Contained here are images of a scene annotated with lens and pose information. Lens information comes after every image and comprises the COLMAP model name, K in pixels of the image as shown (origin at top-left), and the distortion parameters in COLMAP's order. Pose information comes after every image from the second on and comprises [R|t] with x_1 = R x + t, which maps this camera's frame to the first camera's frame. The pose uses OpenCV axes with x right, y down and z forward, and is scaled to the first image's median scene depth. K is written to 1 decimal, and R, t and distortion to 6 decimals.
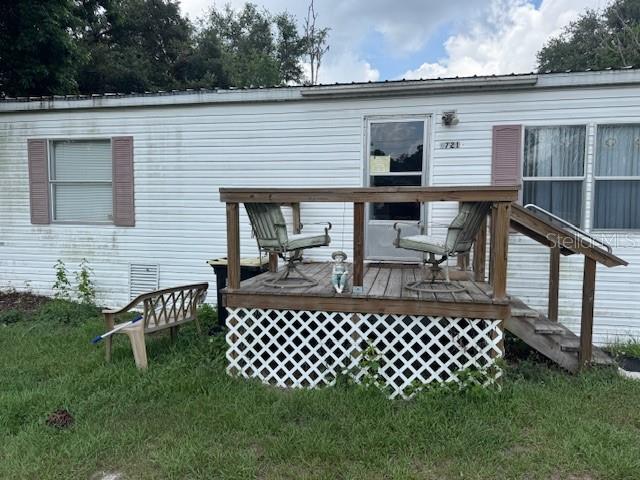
lens RADIAL K [[462.6, 0, 320.0], [0, 462.6, 240.0], [0, 0, 1]] dist [0.024948, -0.008493]
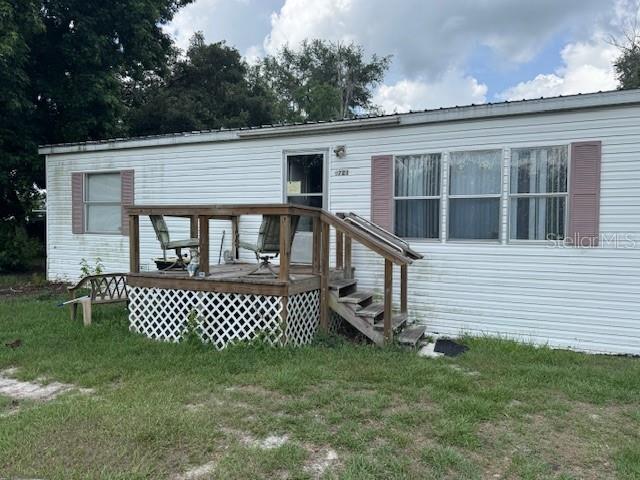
lens RADIAL K [[448.1, 0, 320.3], [0, 448.1, 247.4], [0, 0, 1]] dist [0.067132, -0.097929]
pose [[0.977932, 0.012224, -0.208567, 0.492515], [-0.016300, 0.999708, -0.017835, 0.025076], [0.208288, 0.020841, 0.977845, -0.213300]]
